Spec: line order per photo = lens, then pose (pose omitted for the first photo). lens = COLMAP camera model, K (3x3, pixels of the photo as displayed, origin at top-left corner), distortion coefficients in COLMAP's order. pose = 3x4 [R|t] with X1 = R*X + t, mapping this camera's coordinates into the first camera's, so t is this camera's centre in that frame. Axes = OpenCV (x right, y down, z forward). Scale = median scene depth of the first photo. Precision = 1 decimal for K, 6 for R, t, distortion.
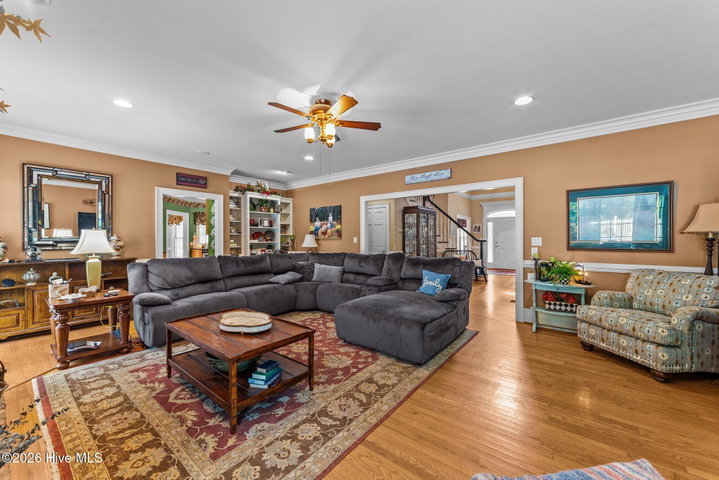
lens RADIAL K [[282.5, 0, 356.7], [0, 282.5, 241.8], [0, 0, 1]] dist [0.003883, 0.000067]
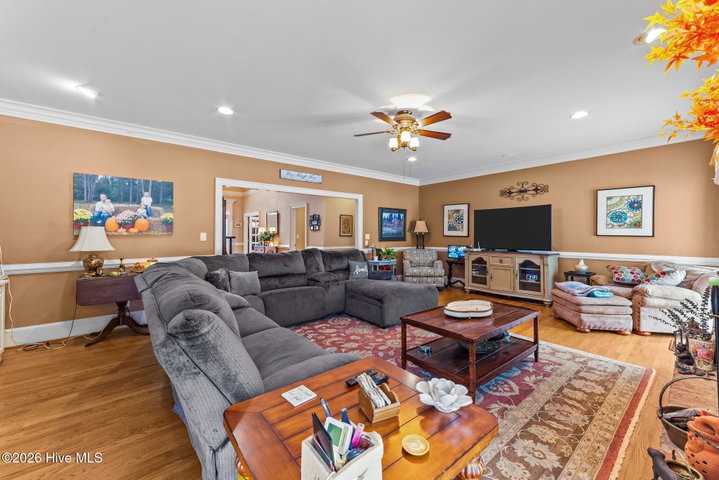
lens RADIAL K [[284.7, 0, 360.5], [0, 284.7, 233.7], [0, 0, 1]] dist [-0.000423, 0.000100]
pose [[0.207468, 0.007854, 0.978210, -1.373385], [0.013937, 0.999843, -0.010984, -0.000544], [-0.978142, 0.015912, 0.207326, 1.031891]]
